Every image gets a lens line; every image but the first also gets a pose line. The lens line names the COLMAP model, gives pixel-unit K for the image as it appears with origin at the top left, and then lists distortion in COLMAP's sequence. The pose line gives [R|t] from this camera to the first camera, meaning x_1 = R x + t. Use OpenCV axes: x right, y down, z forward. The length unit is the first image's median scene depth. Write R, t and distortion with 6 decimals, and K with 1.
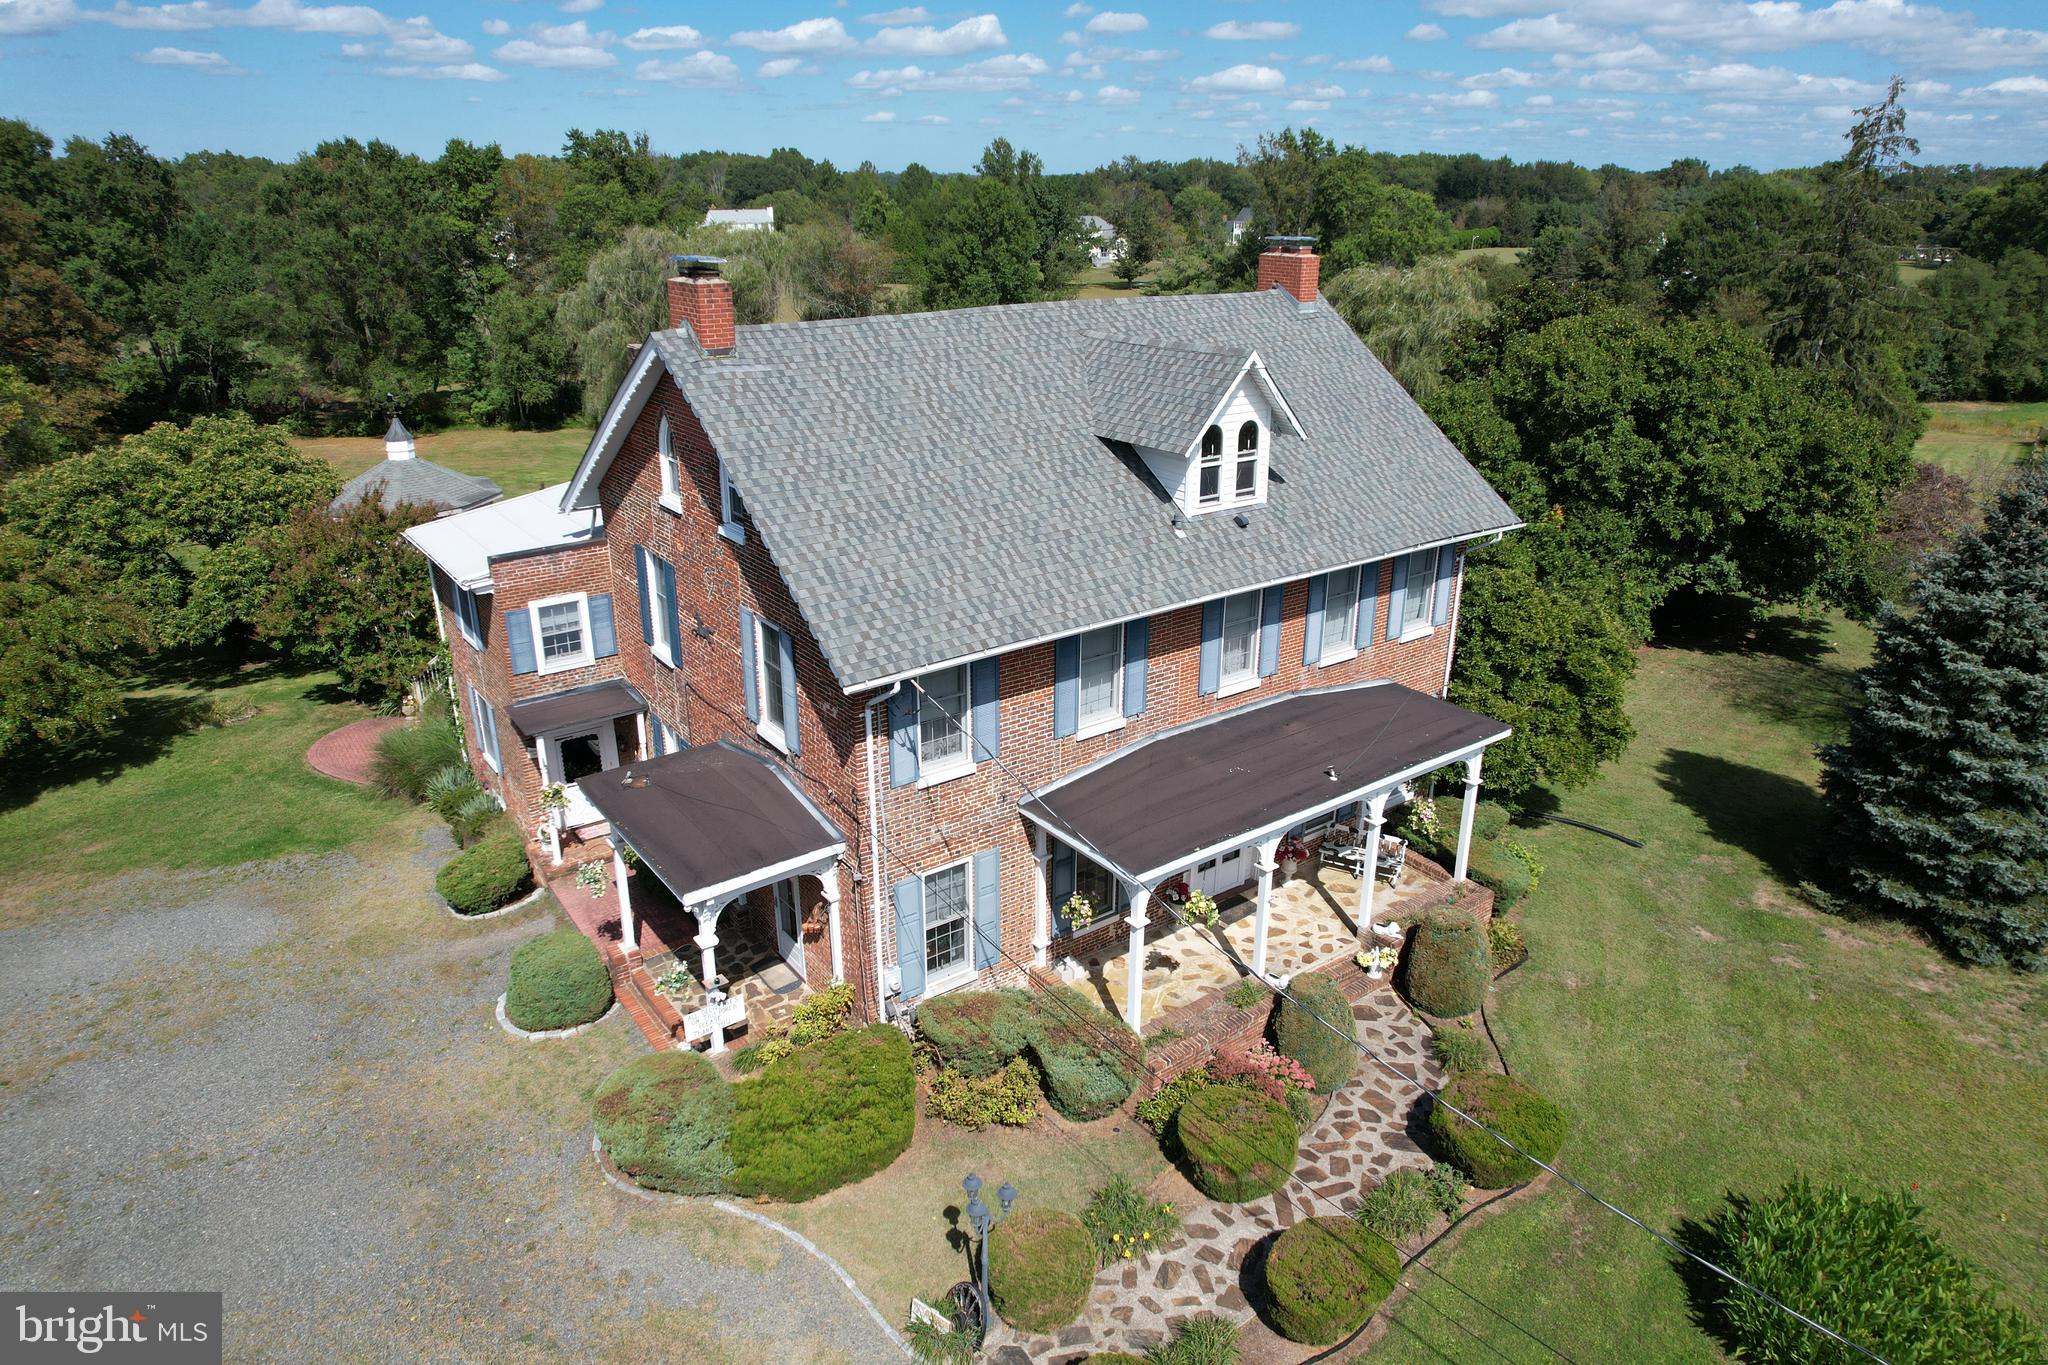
lens RADIAL K [[1305.8, 0, 1038.1], [0, 1305.8, 688.1], [0, 0, 1]] dist [-0.073211, 0.065746]
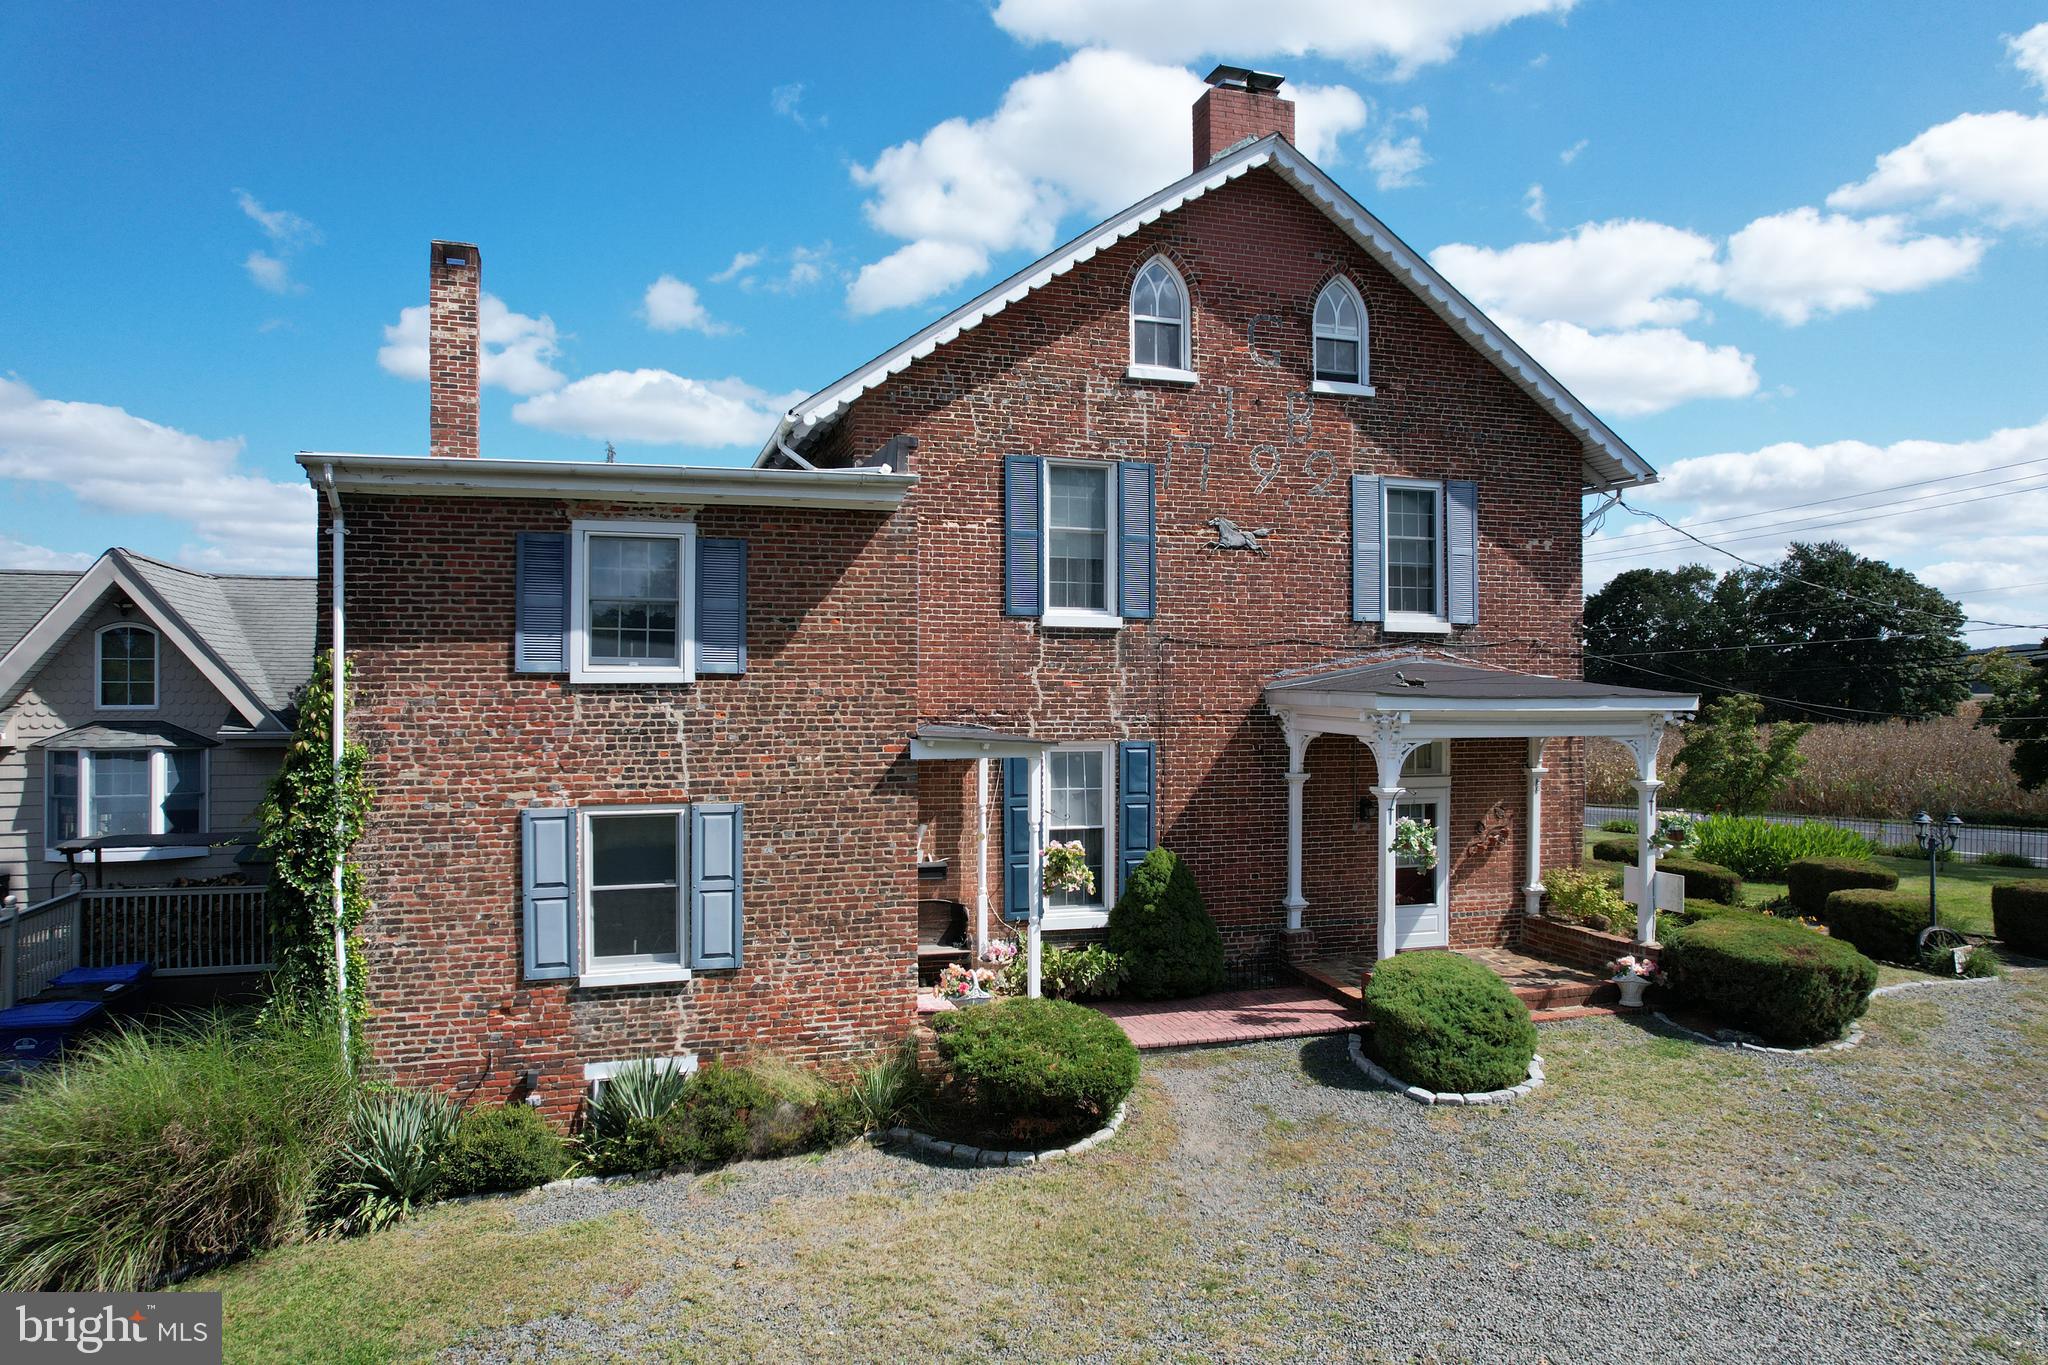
lens RADIAL K [[1305.8, 0, 1039.2], [0, 1305.8, 687.6], [0, 0, 1]] dist [-0.073211, 0.065746]
pose [[0.319218, -0.004865, 0.947669, -0.949456], [0.345839, 0.931620, -0.111712, 0.074909], [-0.882324, 0.363401, 0.299072, 0.867049]]
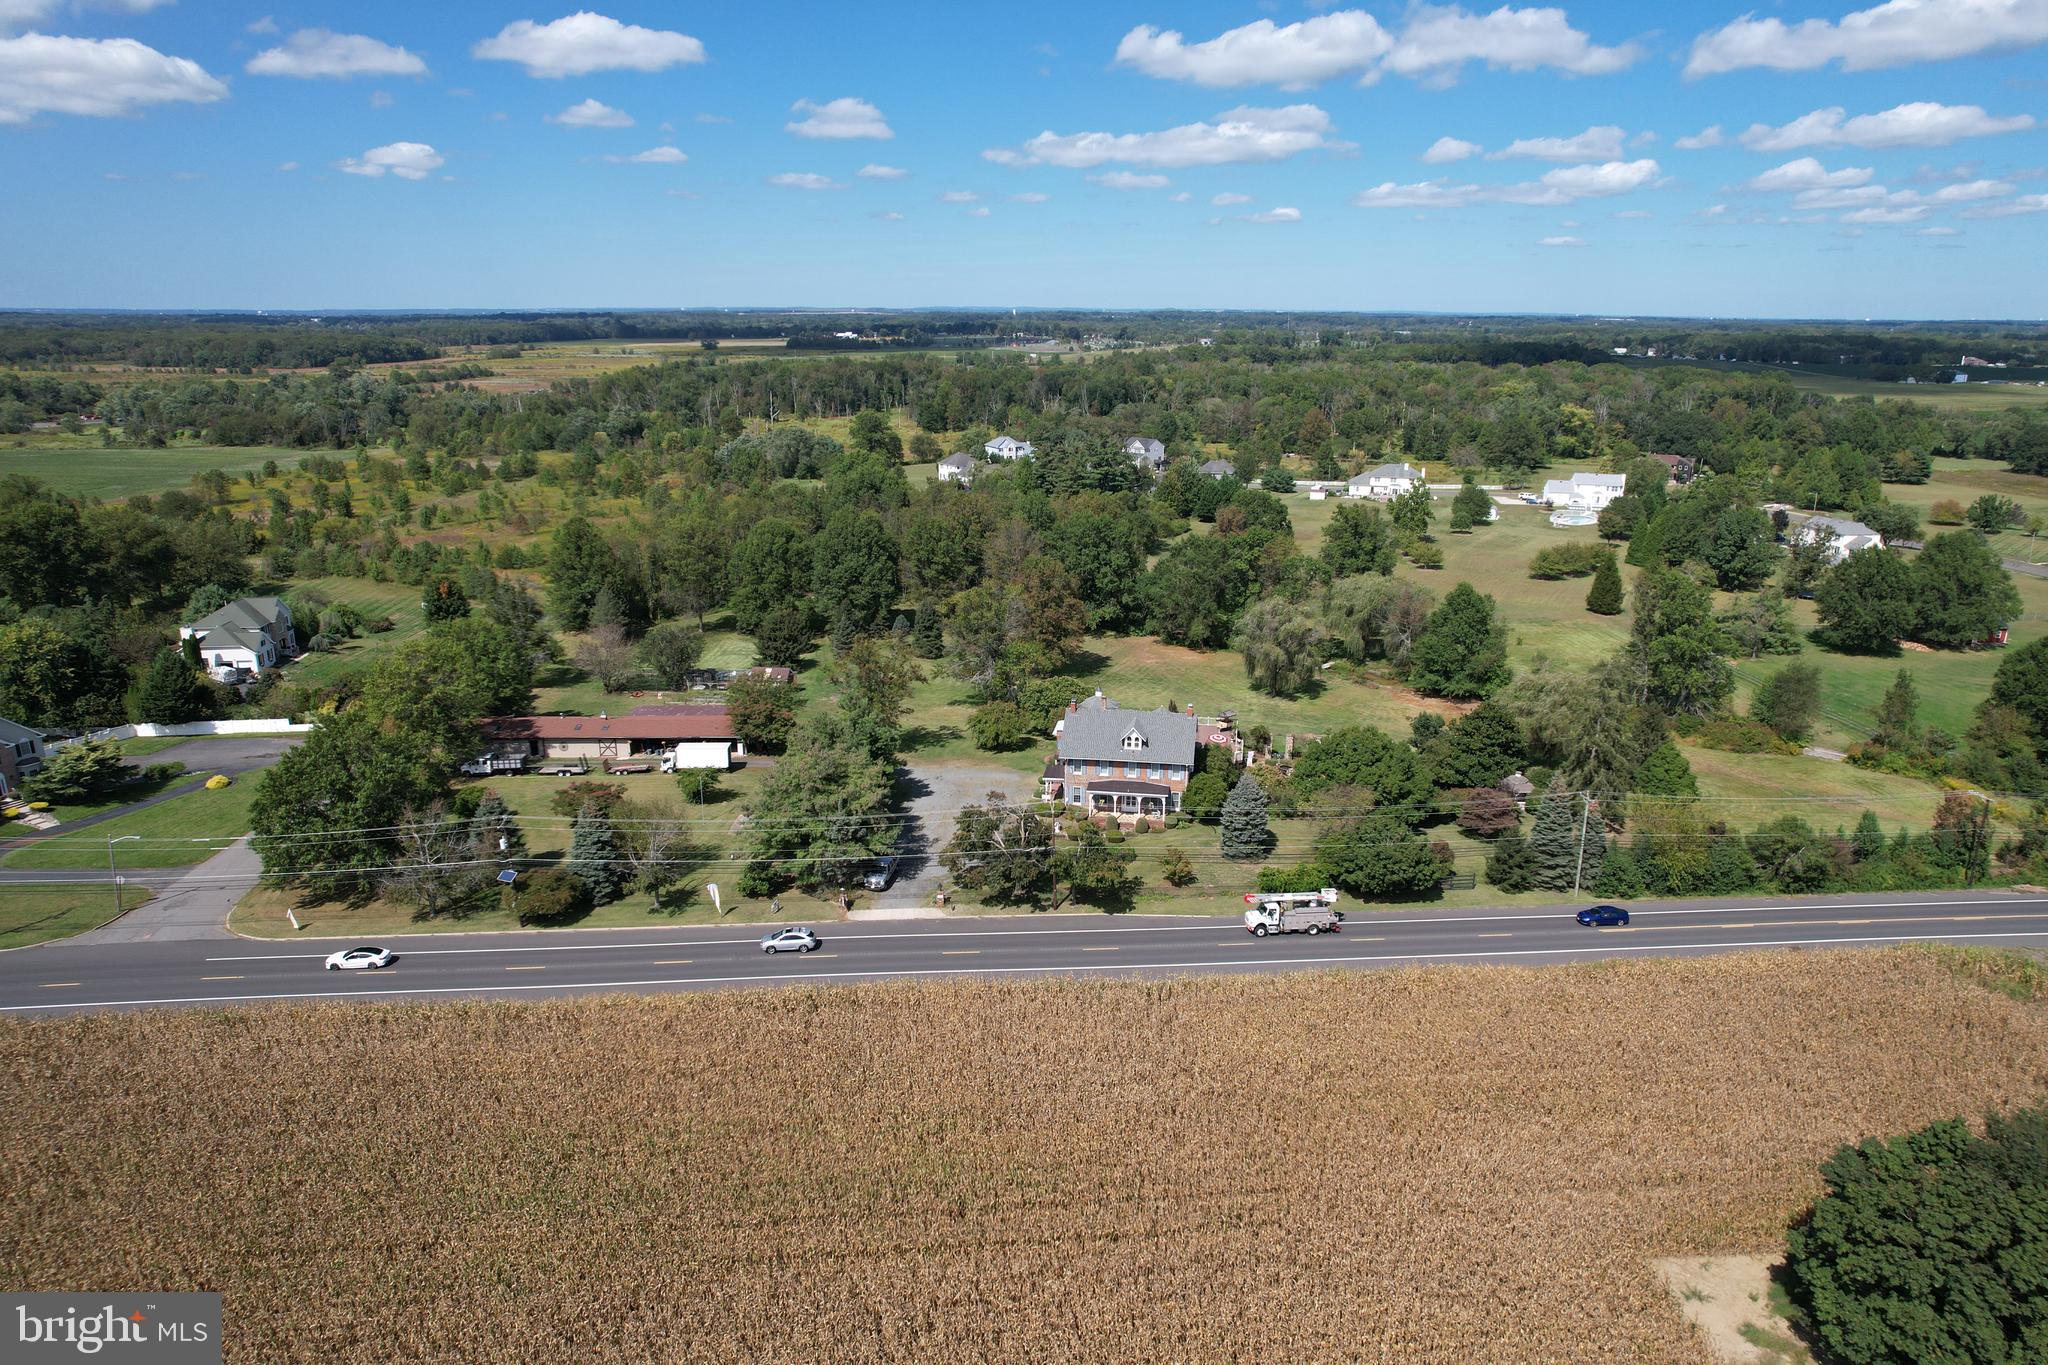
lens RADIAL K [[1305.8, 0, 1036.2], [0, 1305.8, 688.7], [0, 0, 1]] dist [-0.073211, 0.065746]
pose [[0.706576, 0.198218, -0.679309, 3.987343], [-0.260751, 0.965349, 0.010466, -0.353311], [0.657845, 0.169736, 0.733778, -3.976965]]
